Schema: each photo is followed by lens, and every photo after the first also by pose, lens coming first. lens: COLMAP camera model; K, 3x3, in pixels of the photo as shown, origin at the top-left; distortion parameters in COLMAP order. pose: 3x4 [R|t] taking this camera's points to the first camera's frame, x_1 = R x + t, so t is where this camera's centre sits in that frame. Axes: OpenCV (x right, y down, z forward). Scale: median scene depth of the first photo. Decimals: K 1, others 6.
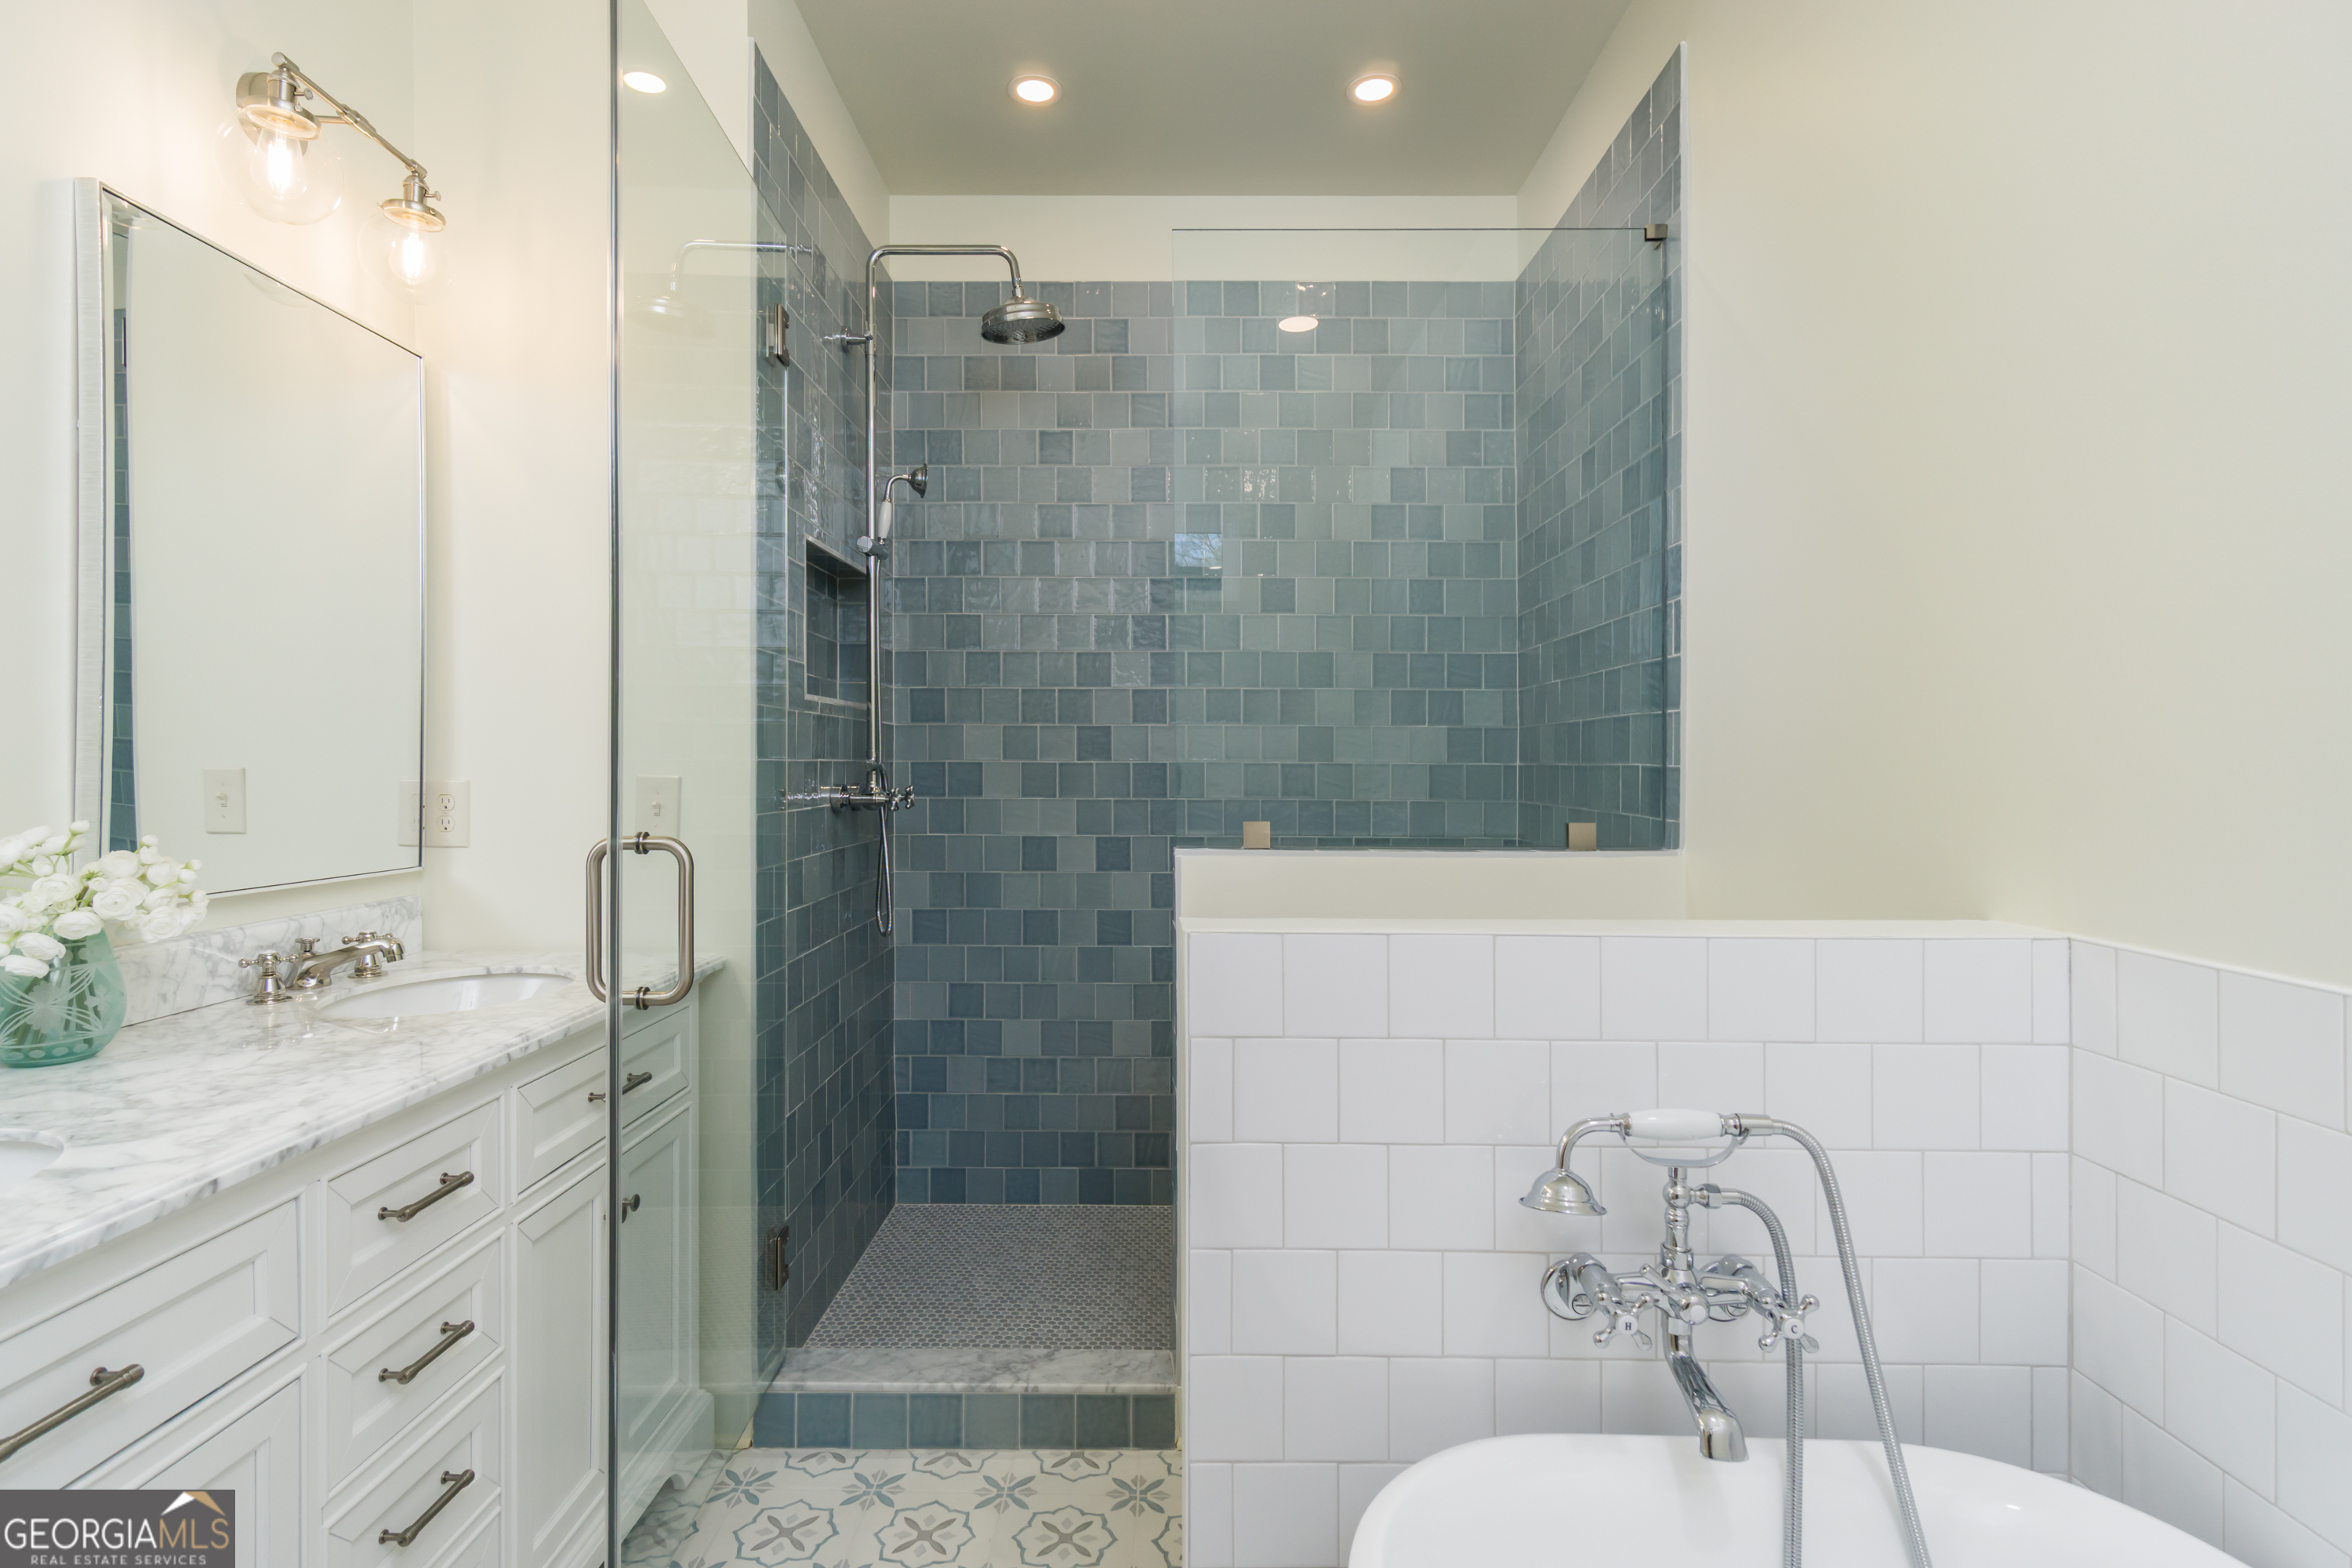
lens RADIAL K [[1136.5, 0, 1172.5], [0, 1136.5, 755.2], [0, 0, 1]] dist [0.002443, -0.000502]
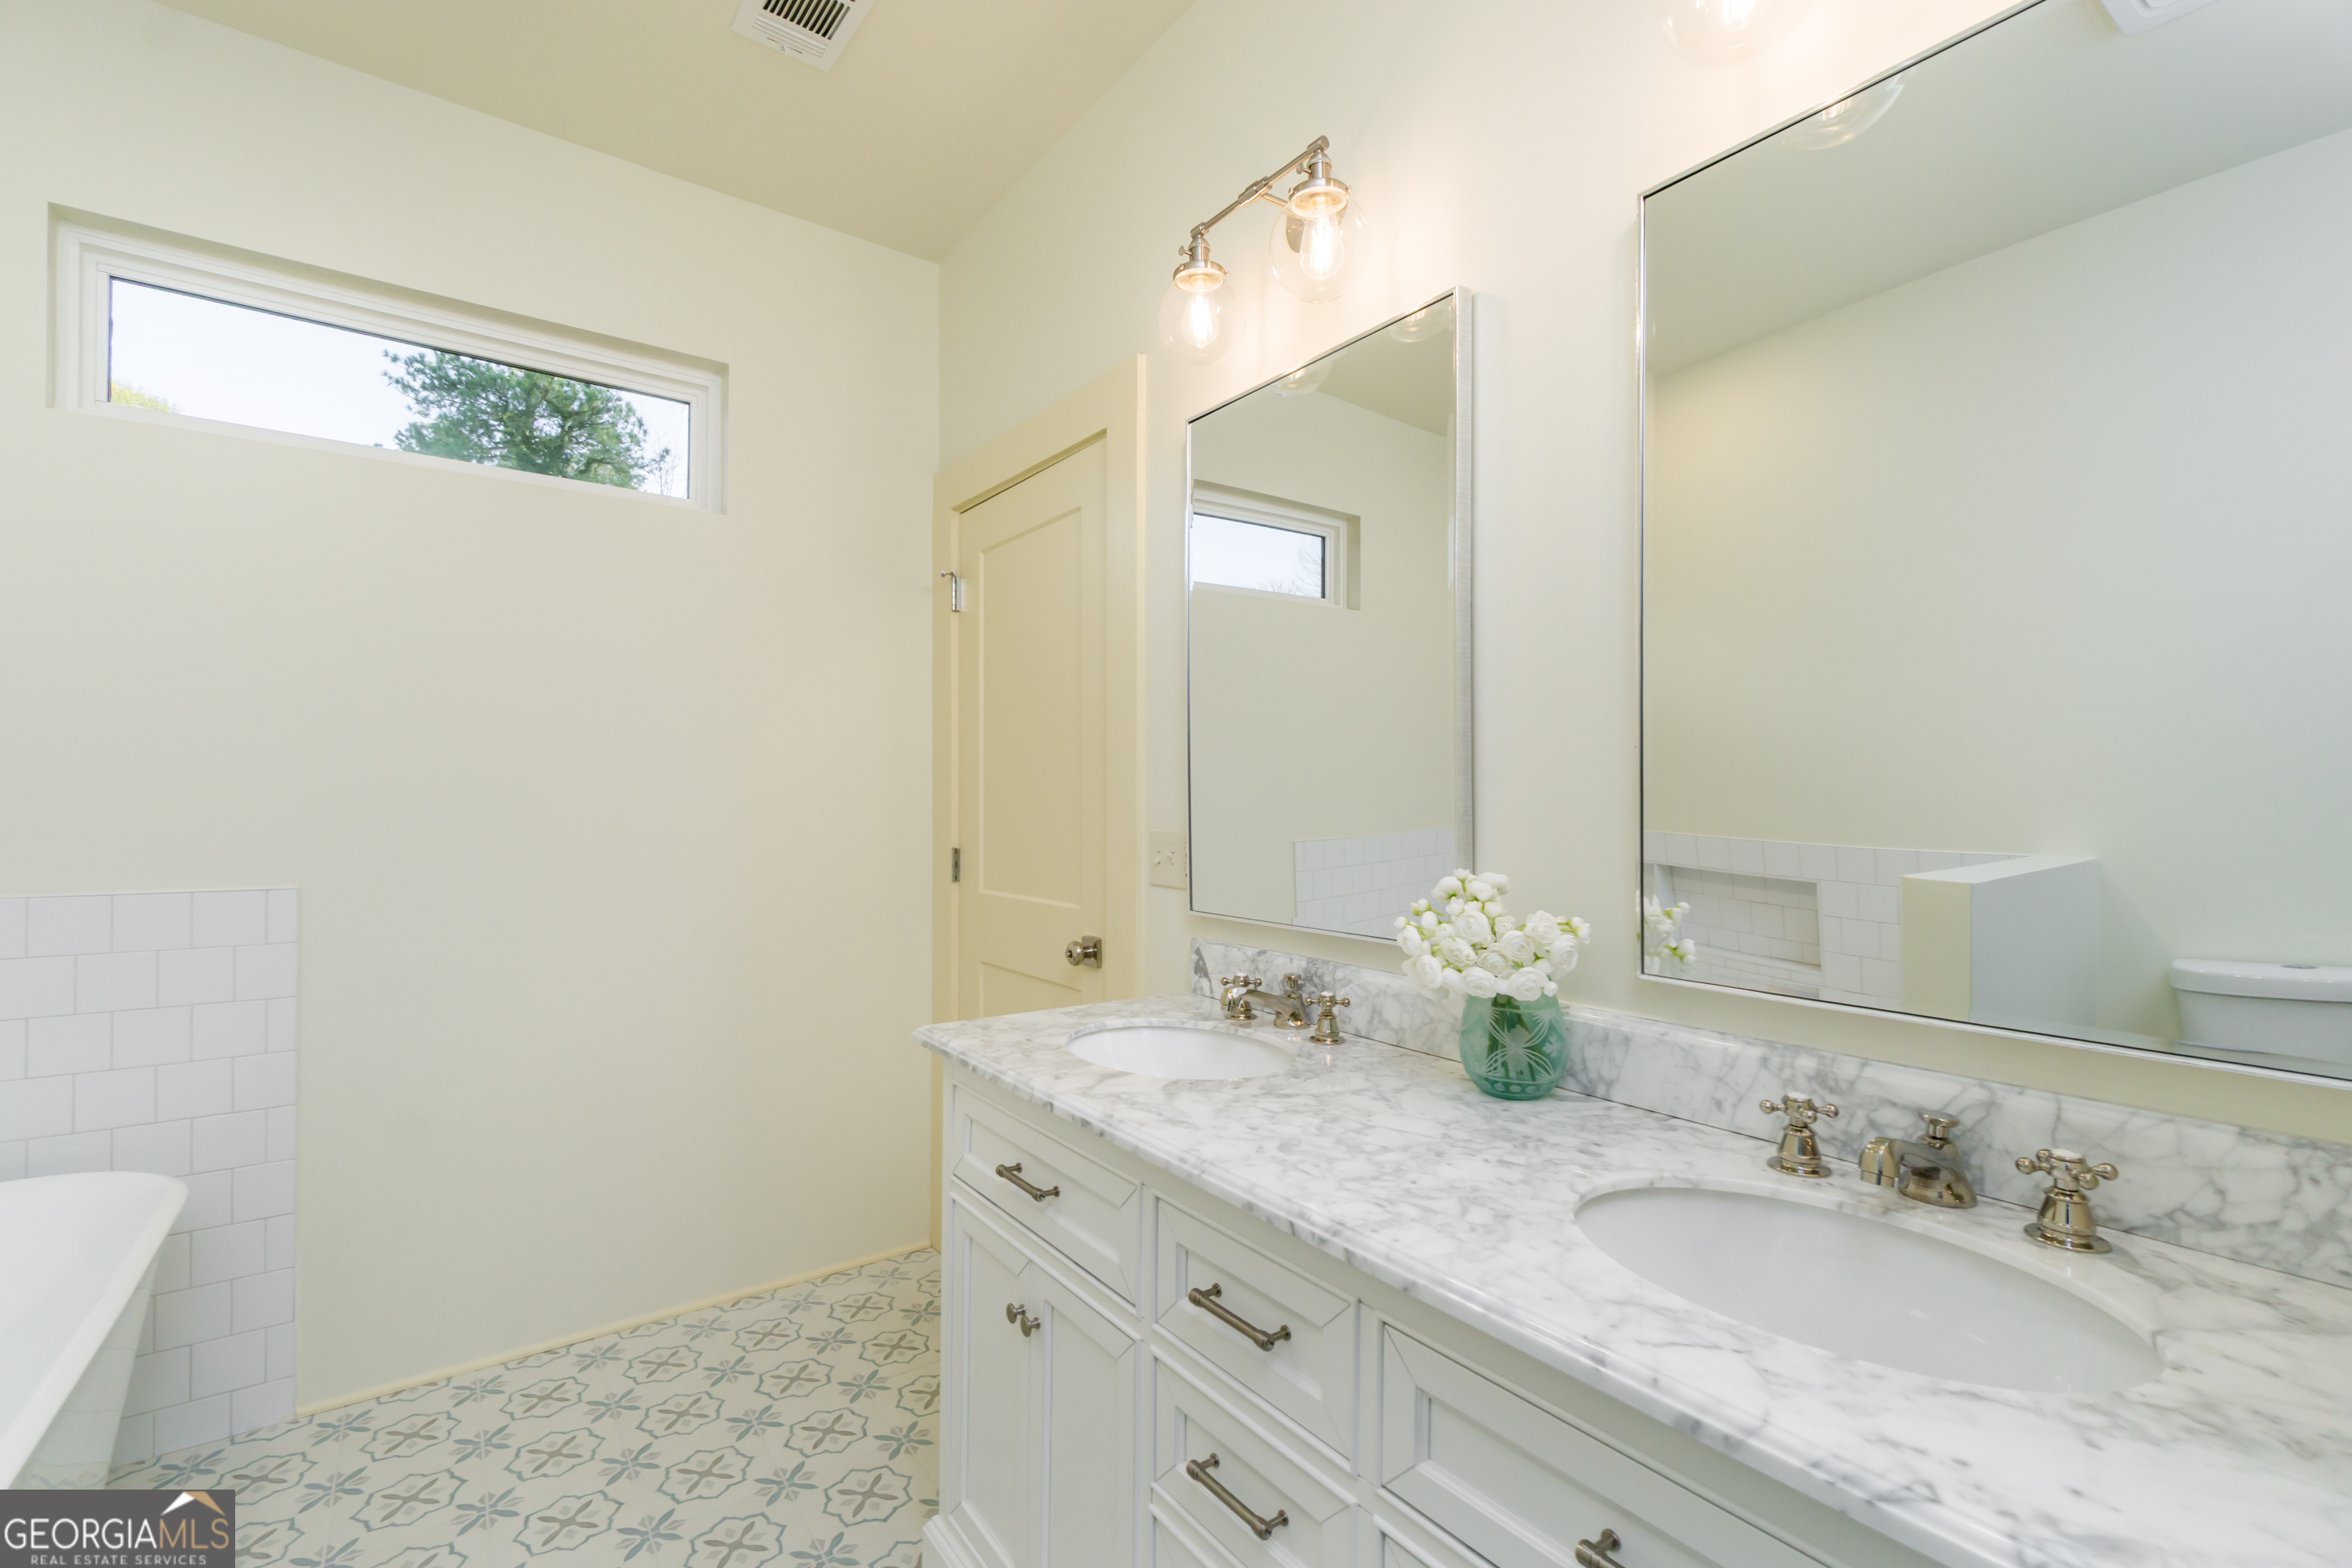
lens RADIAL K [[998.7, 0, 1176.0], [0, 998.7, 784.0], [0, 0, 1]] dist [0.000028, -0.000011]
pose [[-0.788571, -0.005072, -0.614923, -0.078374], [-0.000120, 0.999967, -0.008093, -0.012929], [0.614944, -0.006308, -0.788546, 0.967374]]
